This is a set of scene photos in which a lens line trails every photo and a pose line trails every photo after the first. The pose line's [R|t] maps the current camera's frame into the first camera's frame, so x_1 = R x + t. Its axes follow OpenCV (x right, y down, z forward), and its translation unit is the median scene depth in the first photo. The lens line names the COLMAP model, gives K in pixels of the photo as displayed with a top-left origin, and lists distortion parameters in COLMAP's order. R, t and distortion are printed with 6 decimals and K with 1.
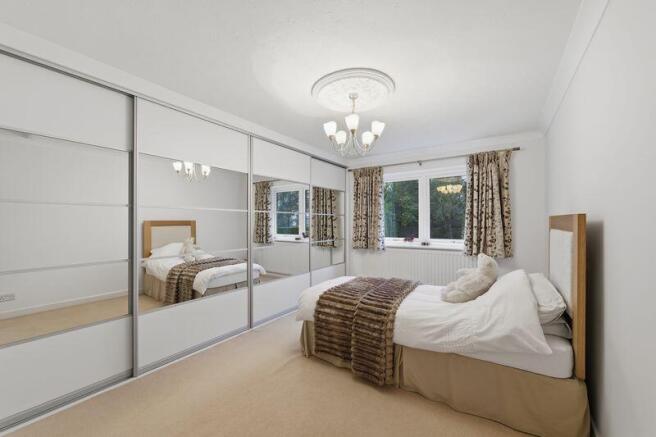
lens RADIAL K [[258.6, 0, 330.4], [0, 258.6, 218.4], [0, 0, 1]] dist [0.000971, -0.000068]
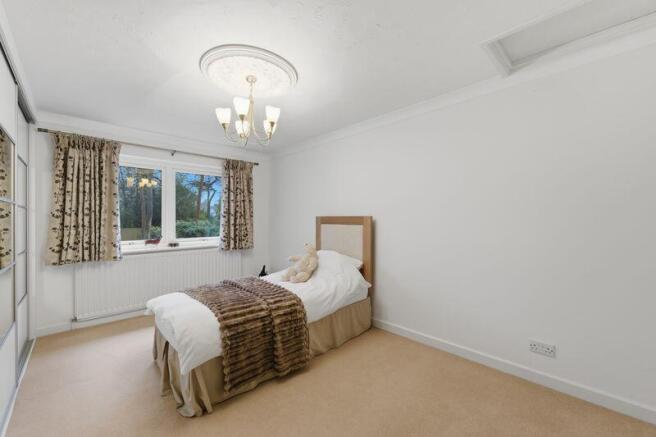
lens RADIAL K [[258.6, 0, 327.7], [0, 258.6, 217.9], [0, 0, 1]] dist [0.000971, -0.000068]
pose [[0.227197, 0.008971, 0.973808, -0.434349], [-0.012903, 0.999898, -0.006201, 0.005902], [-0.973763, -0.011156, 0.227289, 0.327367]]
